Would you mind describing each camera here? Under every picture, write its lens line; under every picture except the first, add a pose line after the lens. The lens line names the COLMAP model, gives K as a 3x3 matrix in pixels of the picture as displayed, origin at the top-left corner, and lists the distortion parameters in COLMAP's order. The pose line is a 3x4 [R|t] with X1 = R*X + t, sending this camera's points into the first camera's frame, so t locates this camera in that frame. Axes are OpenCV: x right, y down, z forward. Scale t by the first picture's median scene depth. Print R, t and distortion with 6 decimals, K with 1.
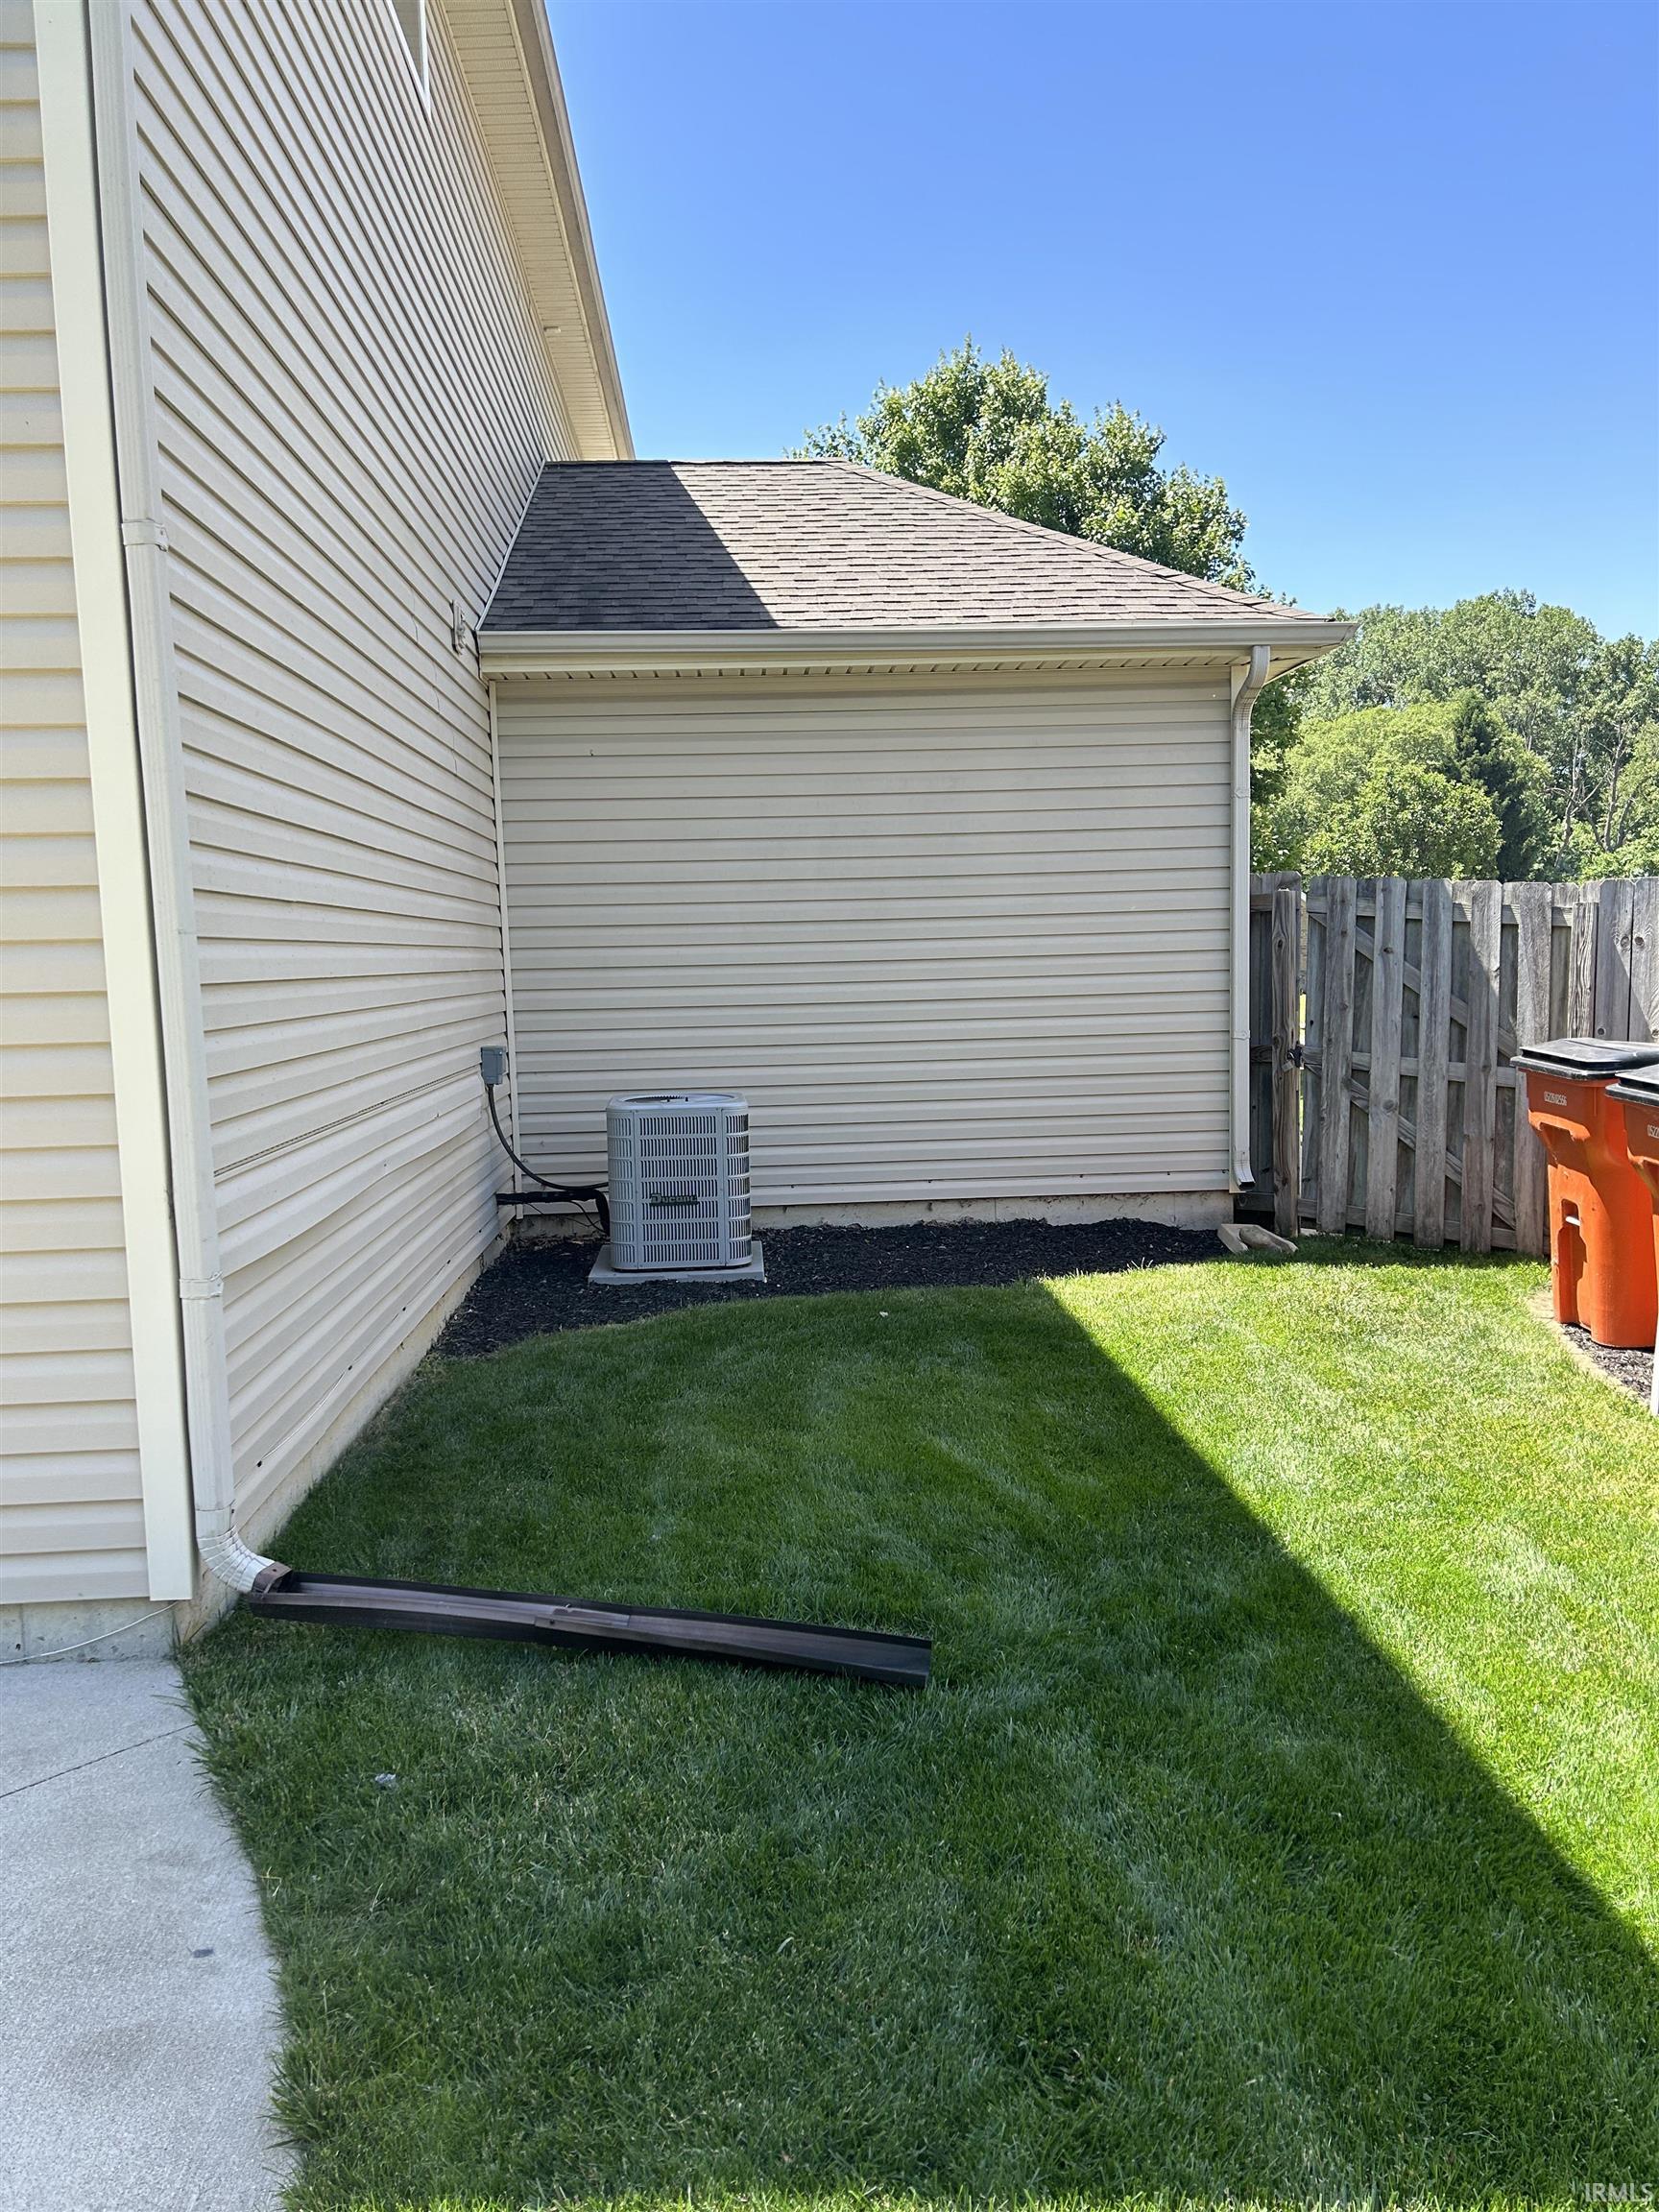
lens RADIAL K [[1655.0, 0, 829.2], [0, 1655.0, 1116.2], [0, 0, 1]] dist [0.048690, -0.045149]
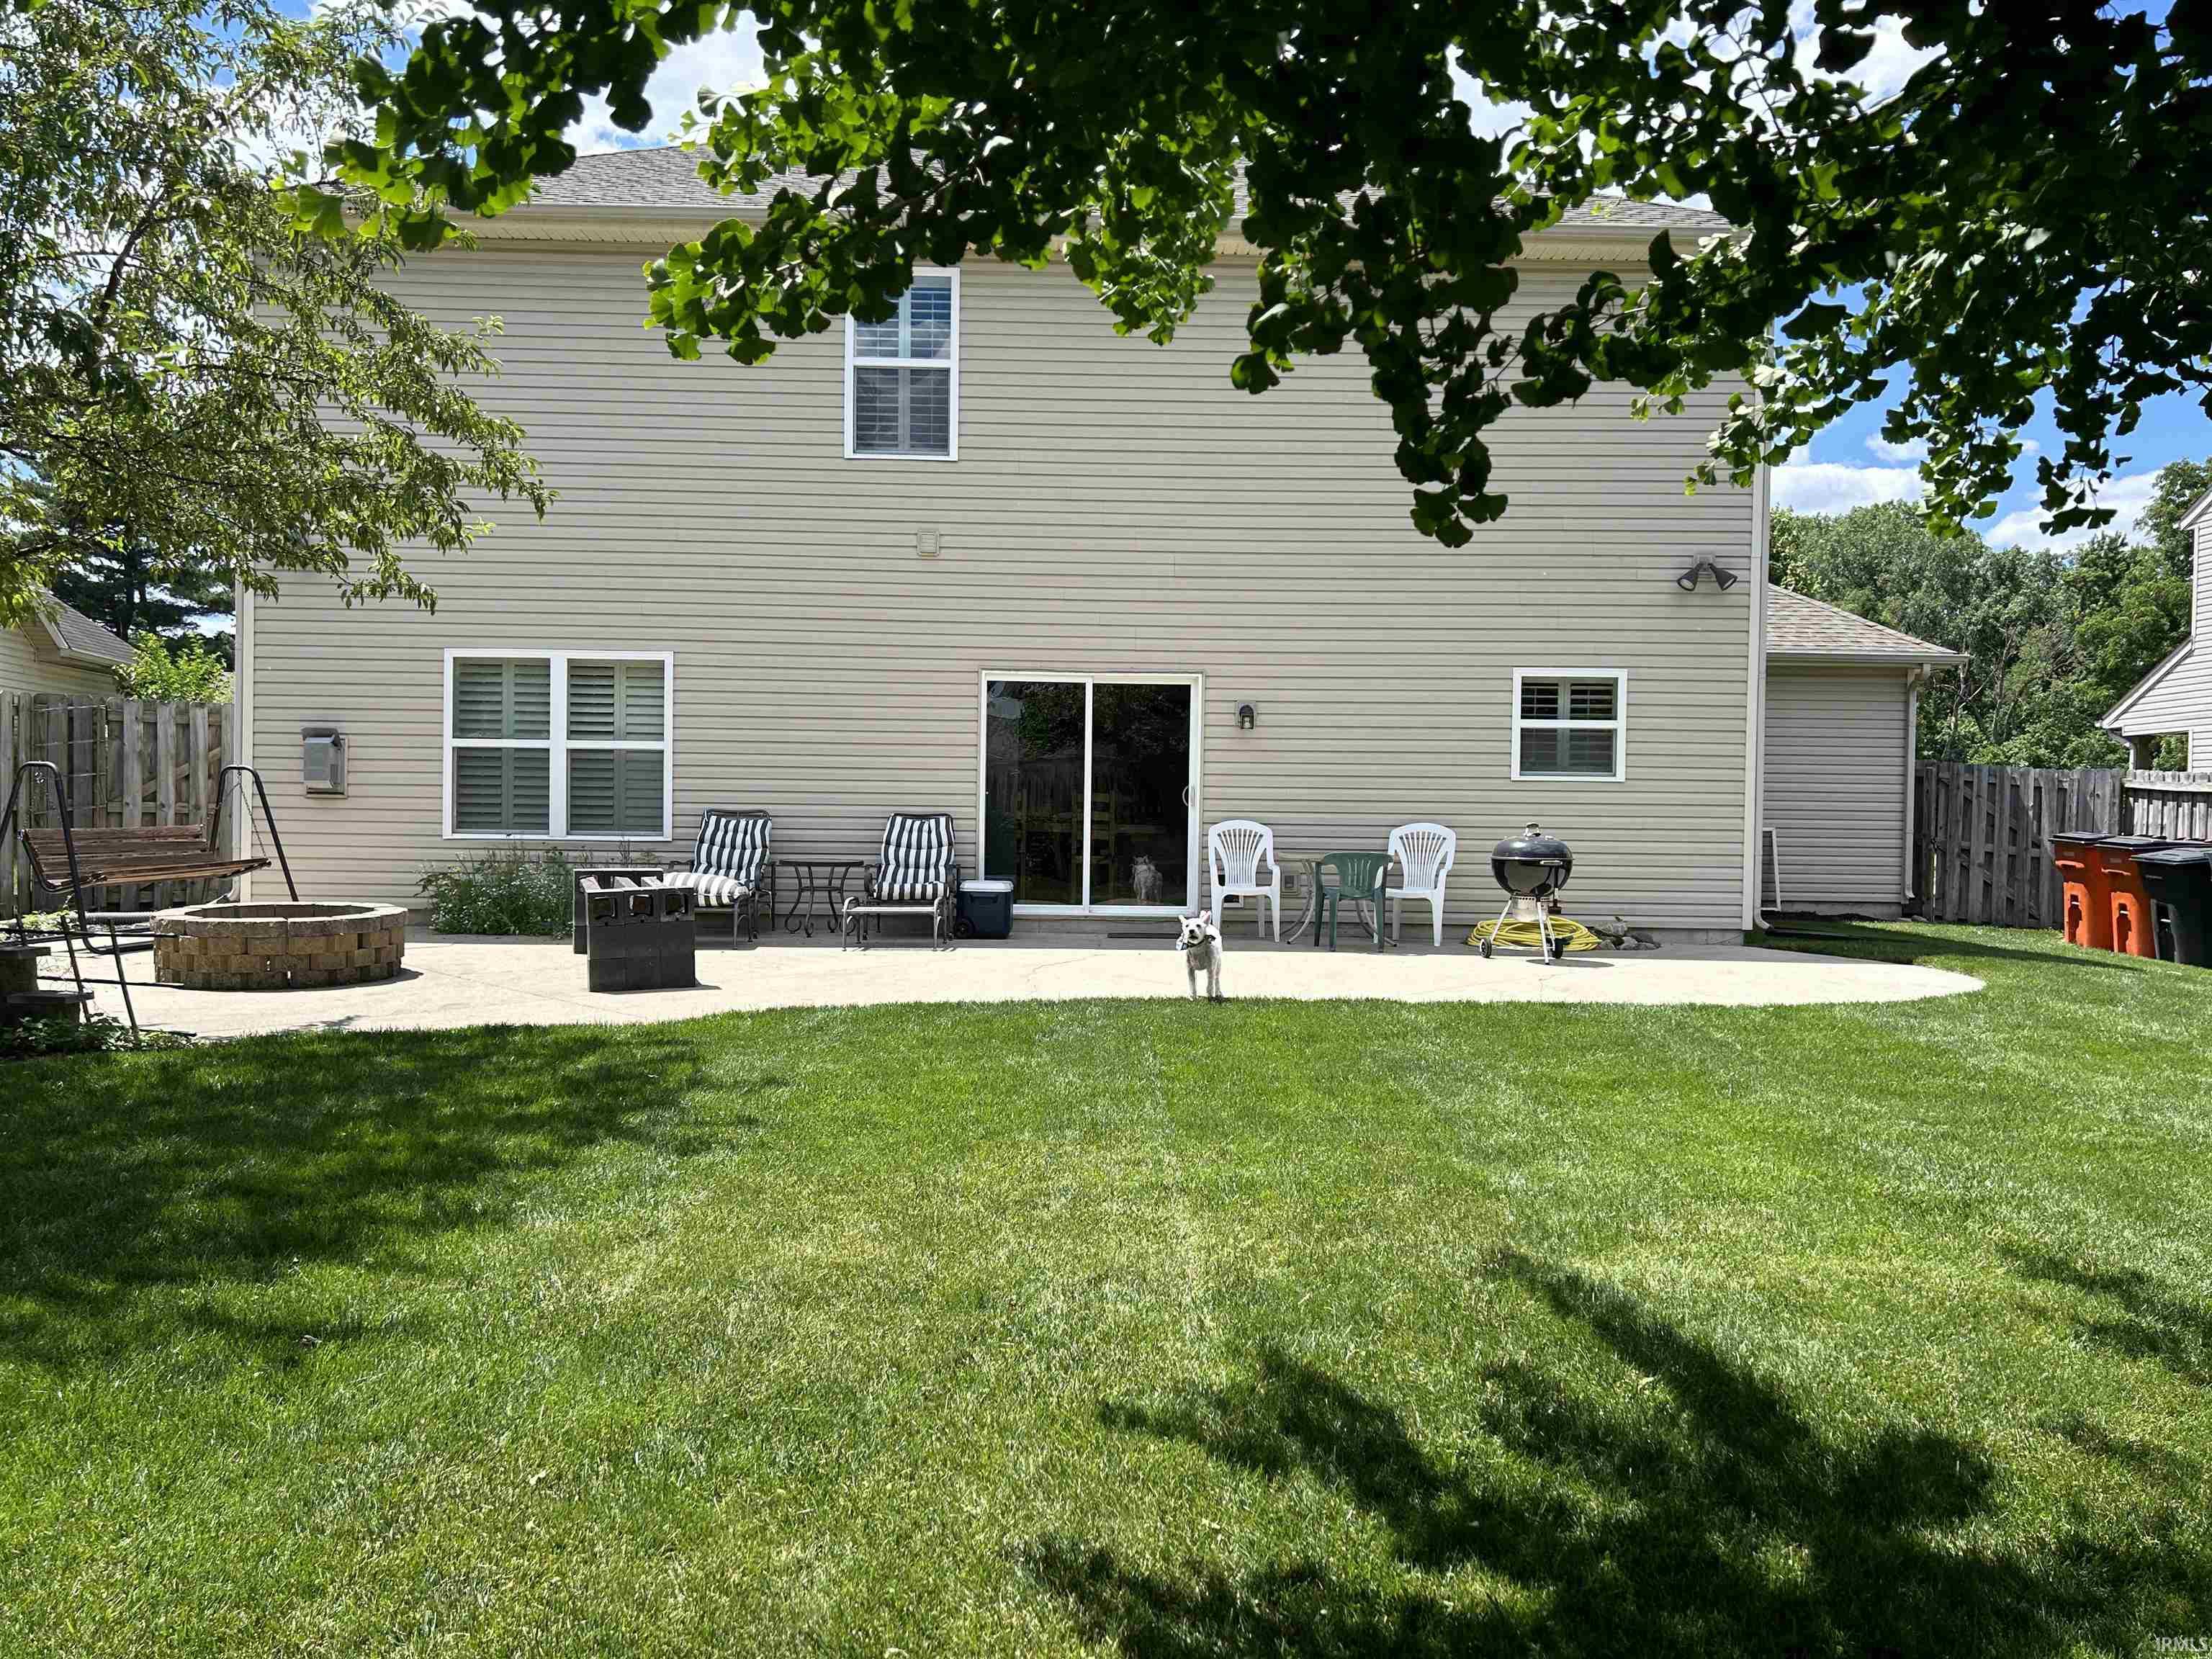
lens RADIAL K [[1655.0, 0, 1109.1], [0, 1655.0, 823.8], [0, 0, 1]] dist [0.048690, -0.045149]
pose [[0.997951, 0.044473, -0.046004, -0.722940], [-0.048337, 0.995069, -0.086610, 0.187196], [0.041925, 0.088657, 0.995180, -1.276018]]
